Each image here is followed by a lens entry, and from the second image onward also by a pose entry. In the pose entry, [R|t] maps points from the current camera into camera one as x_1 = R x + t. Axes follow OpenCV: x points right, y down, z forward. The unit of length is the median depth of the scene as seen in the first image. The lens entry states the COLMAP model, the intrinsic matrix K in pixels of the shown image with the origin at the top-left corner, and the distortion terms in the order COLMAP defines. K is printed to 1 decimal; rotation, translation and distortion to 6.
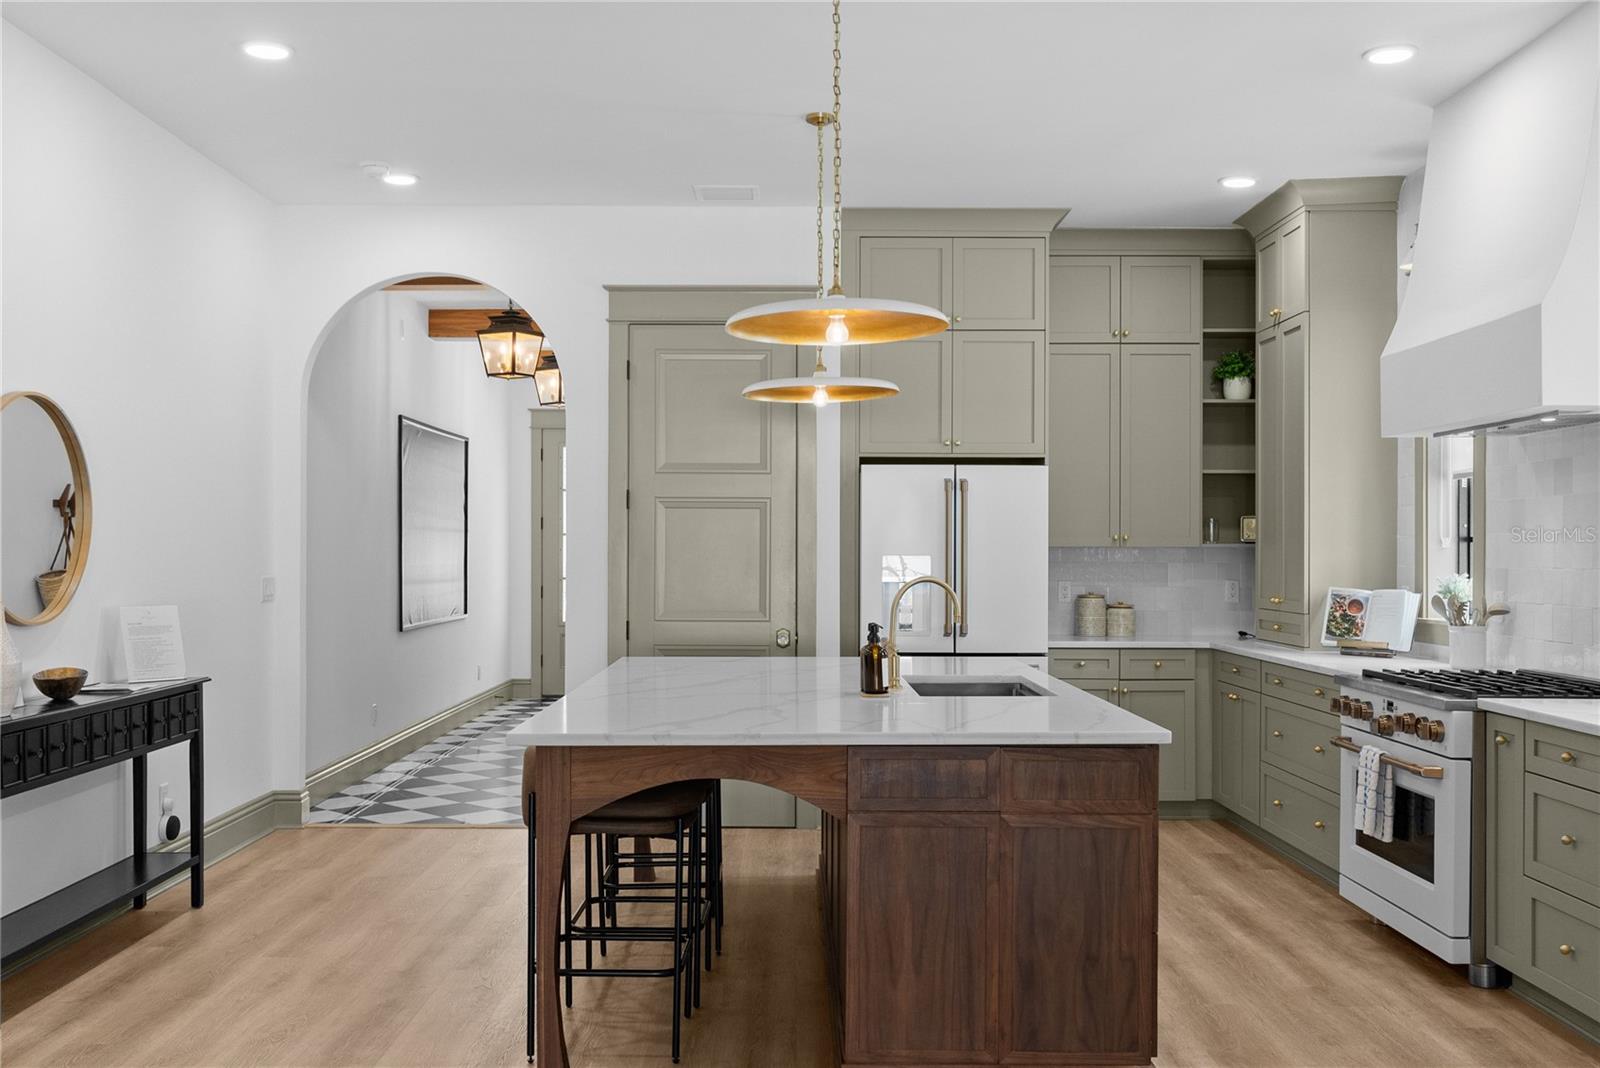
lens RADIAL K [[1477.5, 0, 795.6], [0, 1477.5, 549.6], [0, 0, 1]] dist [0.018657, -0.006733]
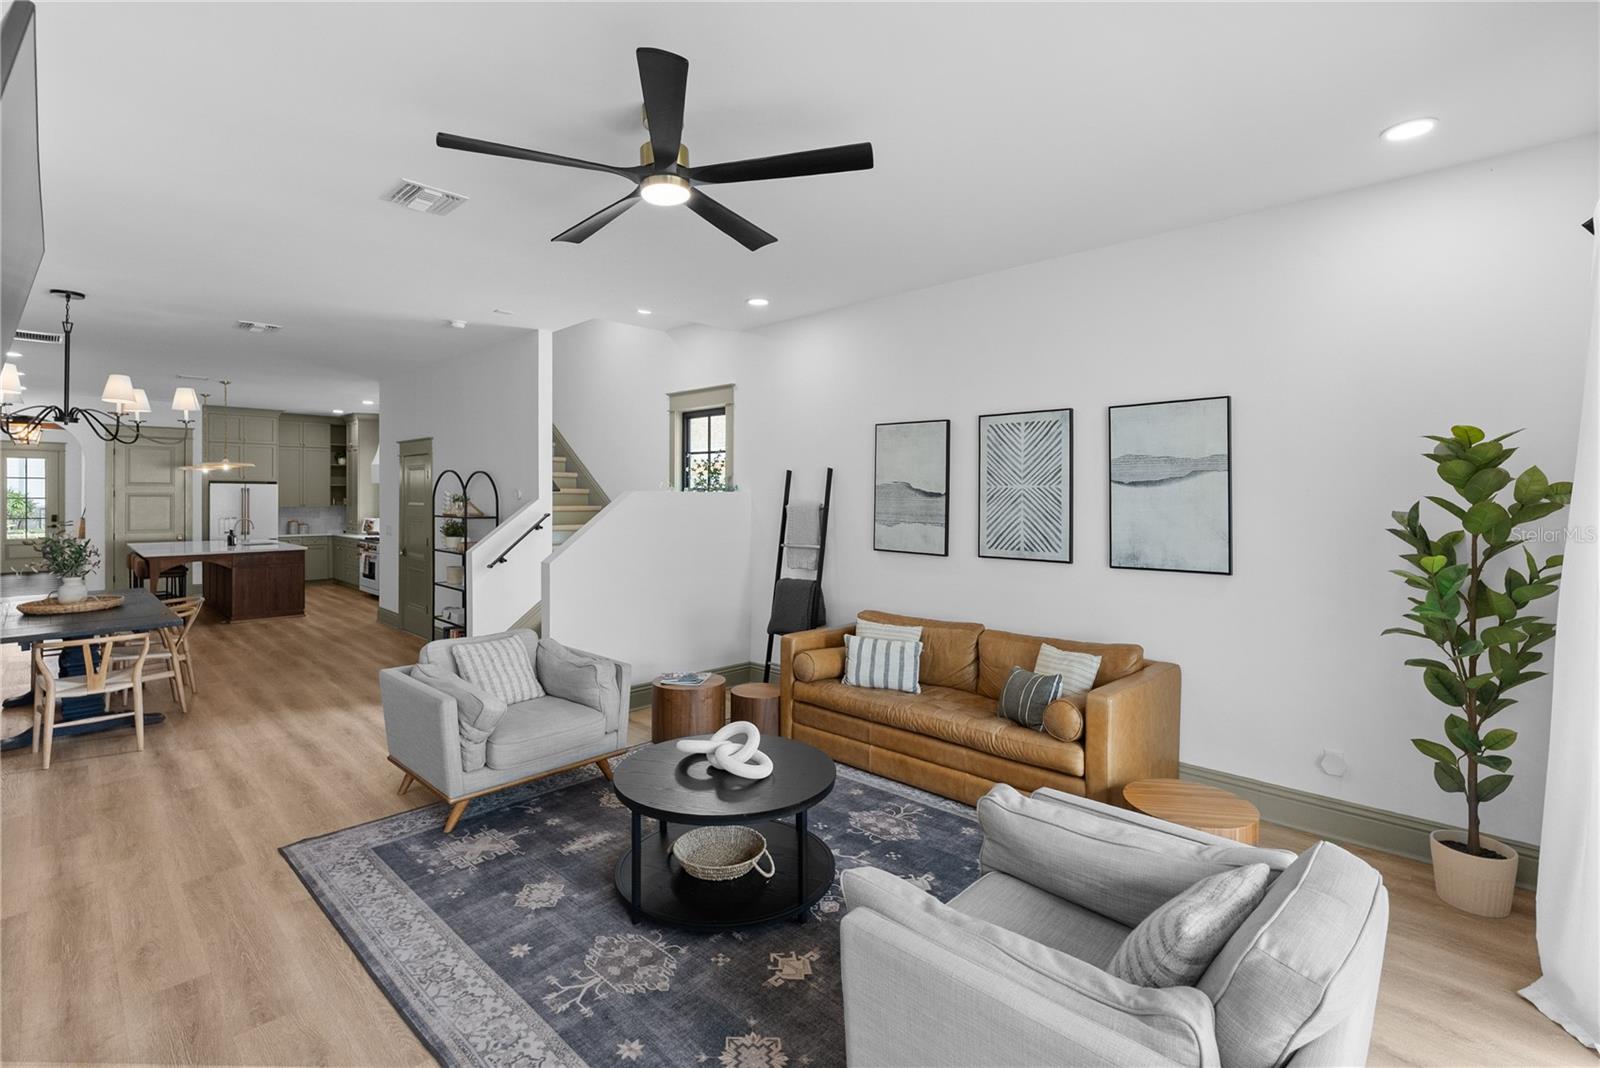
lens RADIAL K [[737.5, 0, 789.3], [0, 737.5, 499.2], [0, 0, 1]] dist [-0.006906, 0.000425]
pose [[0.708529, -0.002690, 0.705676, -0.208533], [-0.003315, 0.999969, 0.007140, -0.040689], [-0.705674, -0.007398, 0.708498, -1.135615]]
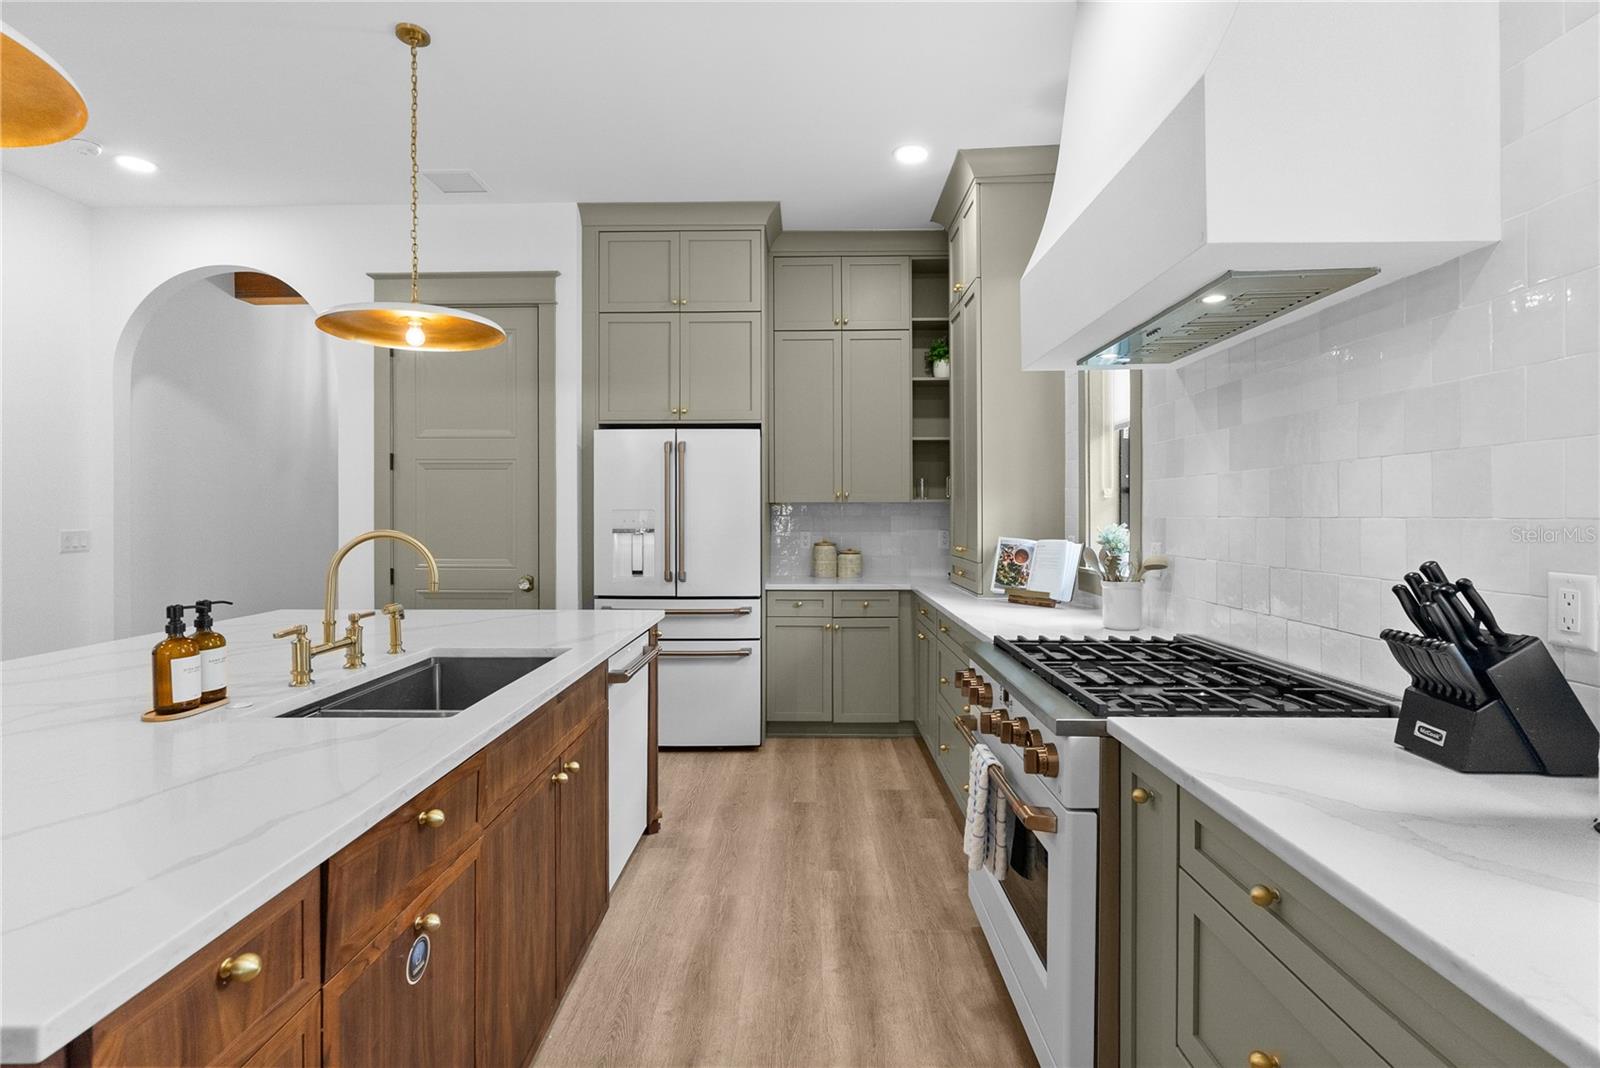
lens RADIAL K [[759.5, 0, 794.3], [0, 759.5, 515.5], [0, 0, 1]] dist [-0.003929, -0.000093]
pose [[0.999709, -0.004125, -0.023753, 0.225054], [0.004195, 0.999987, 0.002899, 0.007573], [0.023741, -0.002998, 0.999714, 0.452121]]
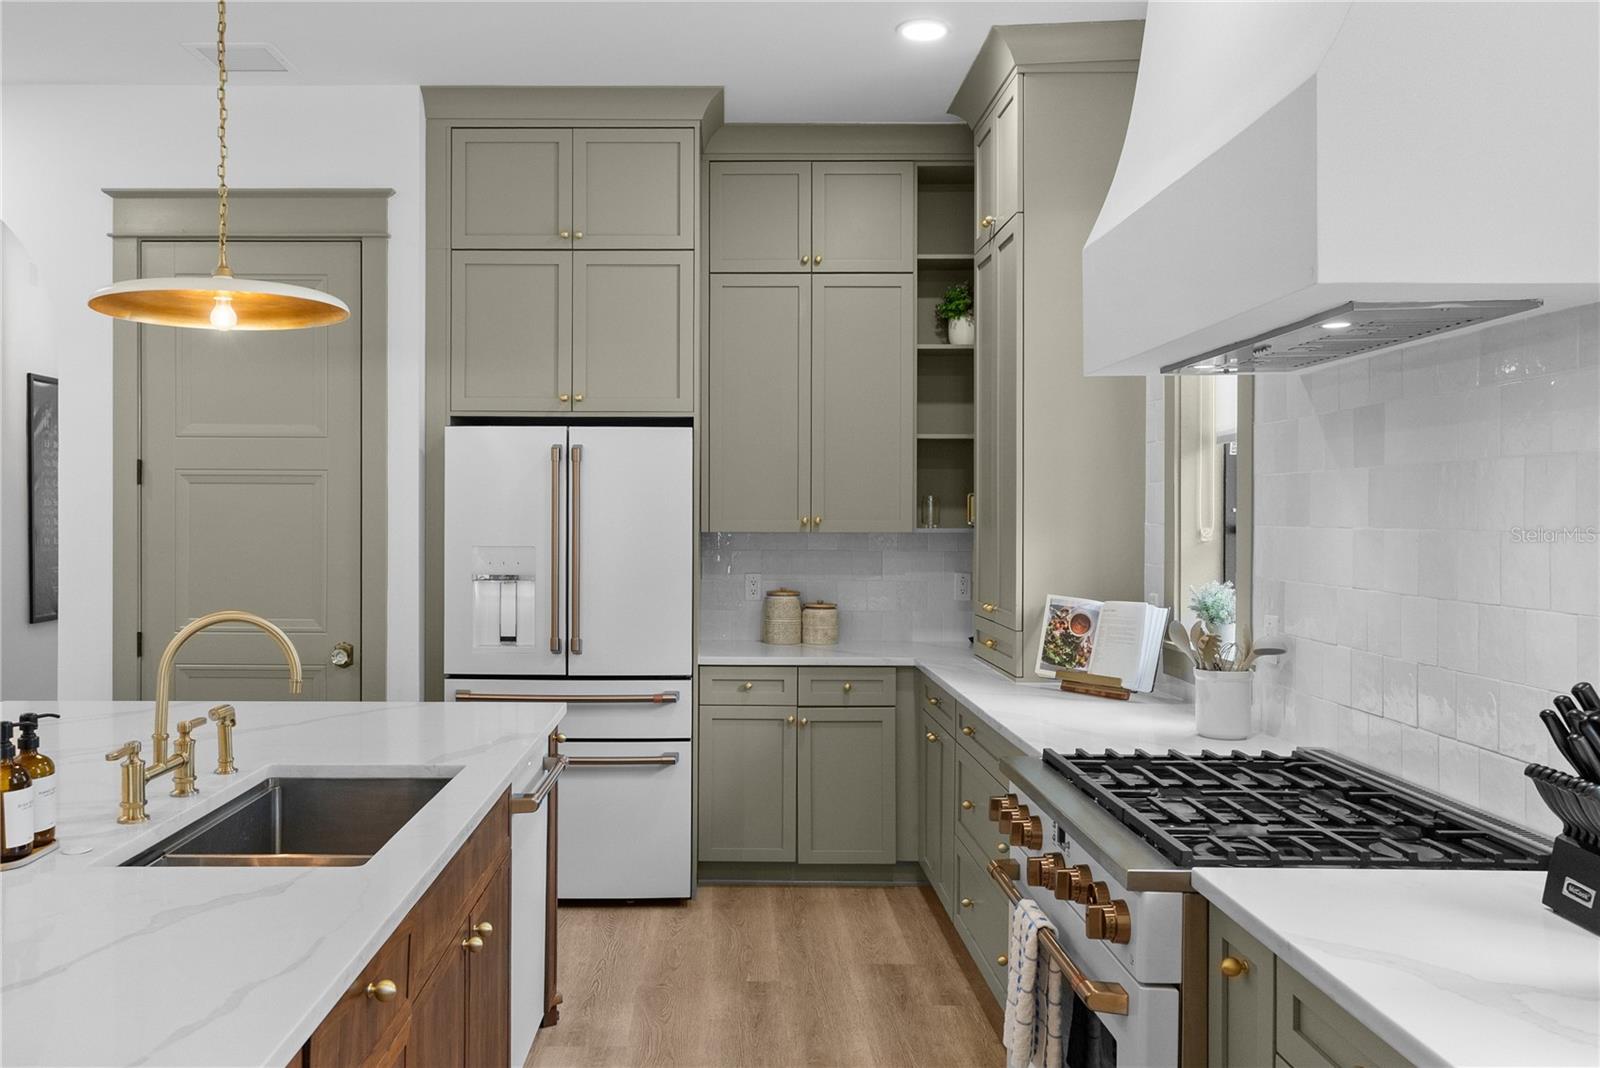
lens RADIAL K [[1253.2, 0, 714.0], [0, 1253.2, 519.1], [0, 0, 1]] dist [0.012104, -0.004397]
pose [[0.999887, 0.000771, -0.015024, 0.204827], [-0.000685, 0.999983, 0.005778, -0.014683], [0.015028, -0.005767, 0.999870, 0.384246]]
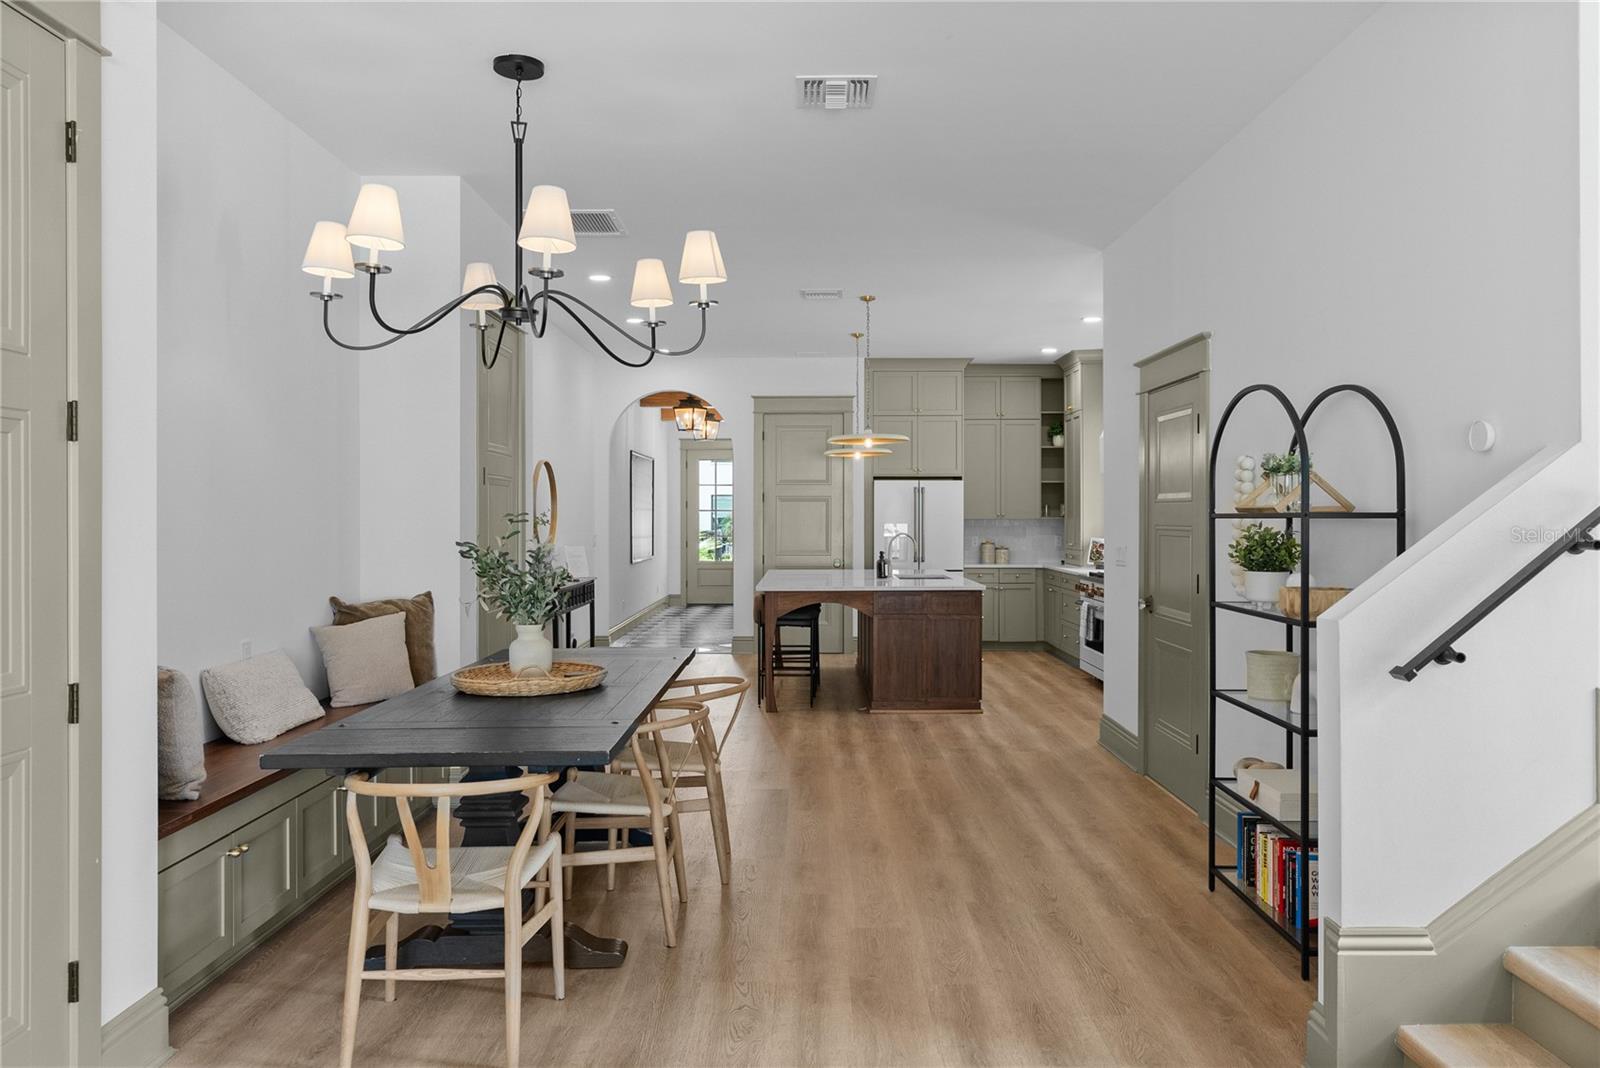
lens RADIAL K [[1128.6, 0, 793.7], [0, 1128.6, 522.6], [0, 0, 1]] dist [-0.002722, -0.000334]
pose [[0.999815, -0.002139, -0.019114, -0.042141], [0.002251, 0.999981, 0.005823, -0.007415], [0.019101, -0.005864, 0.999800, -0.648144]]
